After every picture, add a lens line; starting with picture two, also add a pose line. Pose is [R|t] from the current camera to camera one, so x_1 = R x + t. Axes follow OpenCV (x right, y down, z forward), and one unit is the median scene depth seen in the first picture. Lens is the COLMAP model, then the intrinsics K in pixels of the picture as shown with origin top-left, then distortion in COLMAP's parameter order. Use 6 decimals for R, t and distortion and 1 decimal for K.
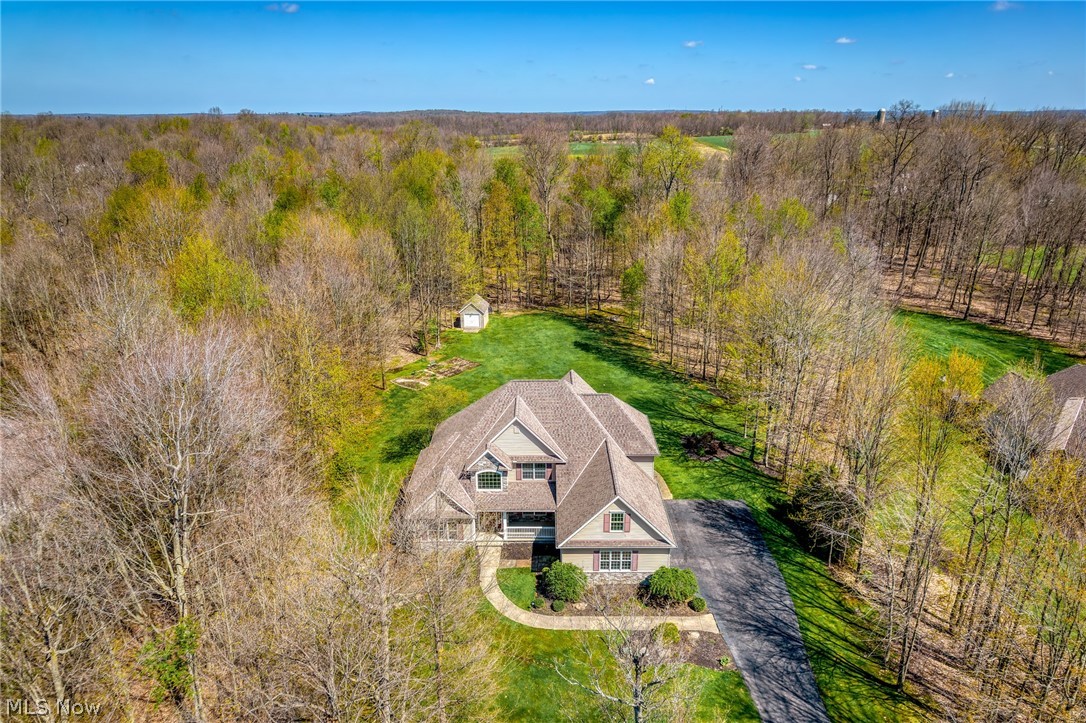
lens RADIAL K [[692.5, 0, 539.3], [0, 692.5, 362.9], [0, 0, 1]] dist [0.000361, -0.004287]
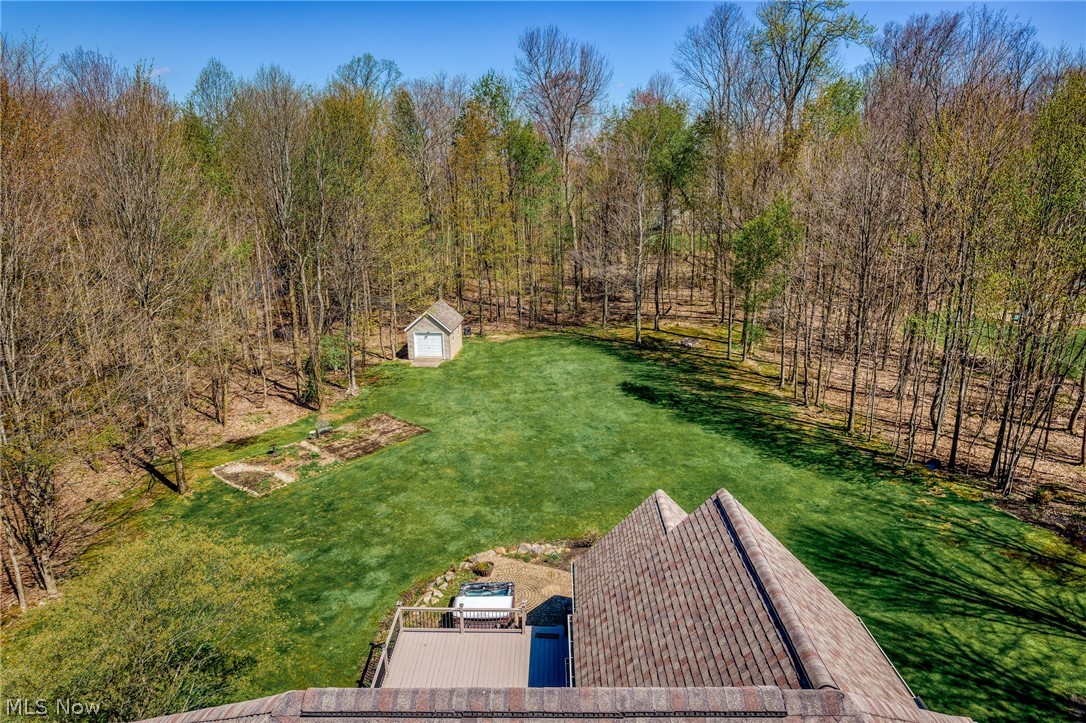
lens RADIAL K [[692.5, 0, 543.2], [0, 692.5, 360.7], [0, 0, 1]] dist [0.000361, -0.004287]
pose [[0.999970, 0.001436, -0.007661, -0.002899], [-0.002019, 0.997051, -0.076719, -0.007995], [0.007528, 0.076732, 0.997023, 0.492624]]
